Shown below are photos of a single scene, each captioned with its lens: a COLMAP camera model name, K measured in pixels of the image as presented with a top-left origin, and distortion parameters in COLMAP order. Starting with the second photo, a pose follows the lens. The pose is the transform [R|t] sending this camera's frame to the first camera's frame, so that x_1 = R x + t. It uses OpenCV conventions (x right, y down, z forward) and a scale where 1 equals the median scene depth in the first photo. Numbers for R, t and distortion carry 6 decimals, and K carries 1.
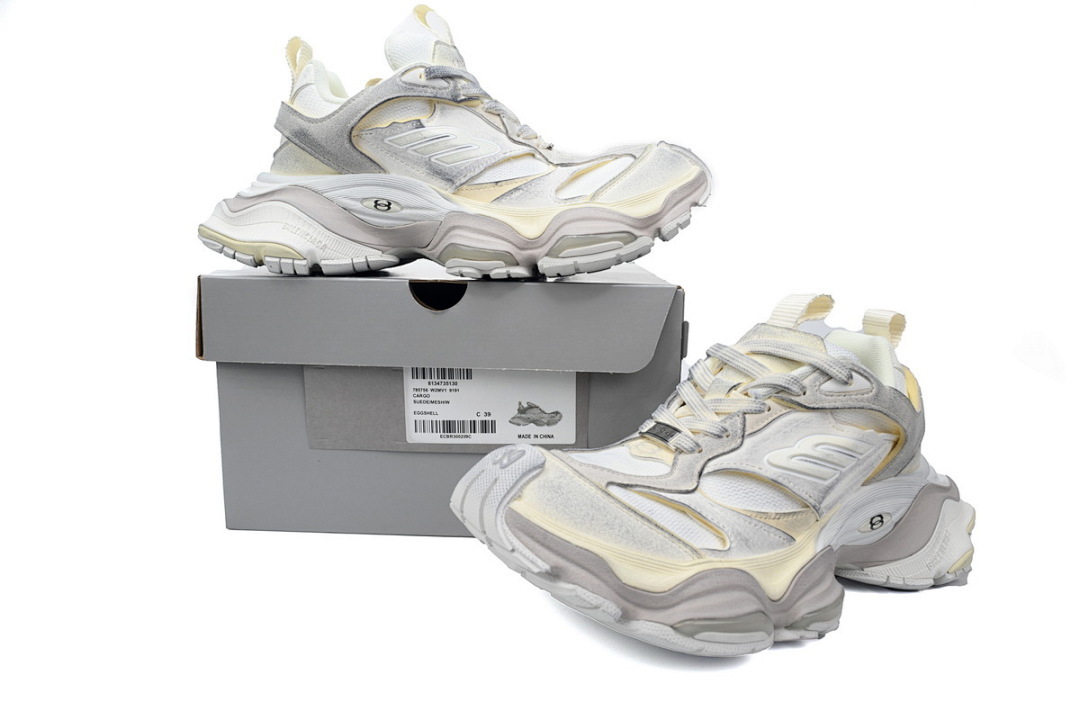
lens RADIAL K [[844.3, 0, 540.0], [0, 844.3, 360.0], [0, 0, 1]] dist [0.001024, -0.003893]
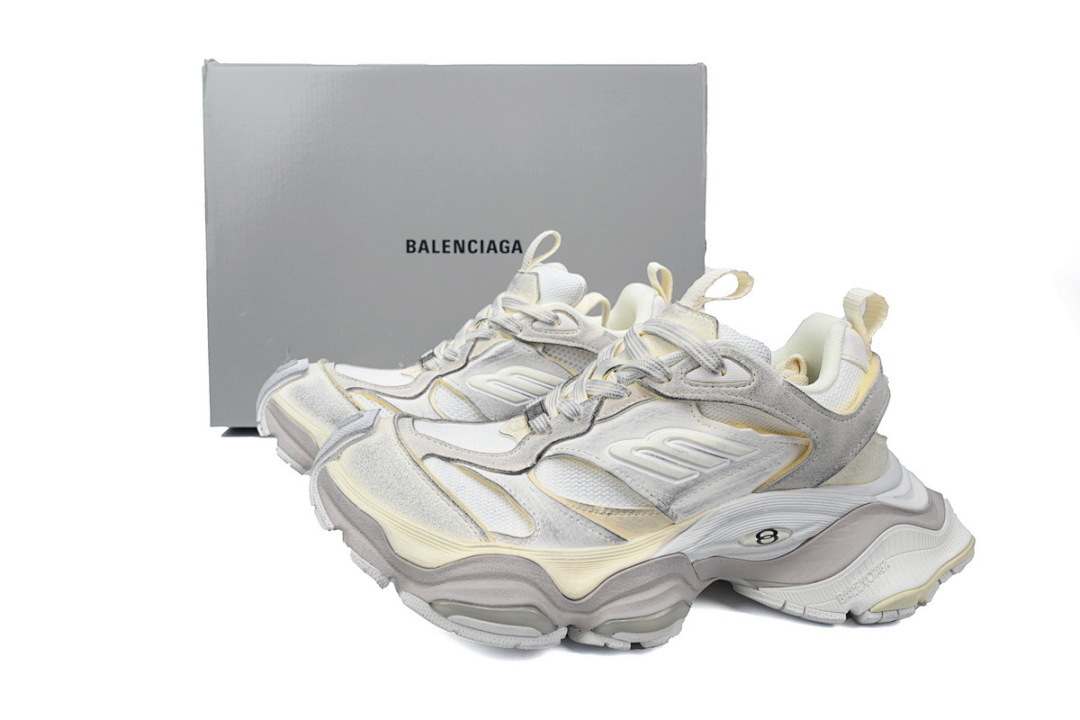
lens RADIAL K [[844.3, 0, 540.0], [0, 844.3, 360.0], [0, 0, 1]] dist [0.001024, -0.003893]
pose [[0.912330, 0.064420, -0.404356, 0.559797], [-0.047542, 0.997533, 0.051655, -0.022204], [0.406686, -0.027903, 0.913142, 0.134427]]
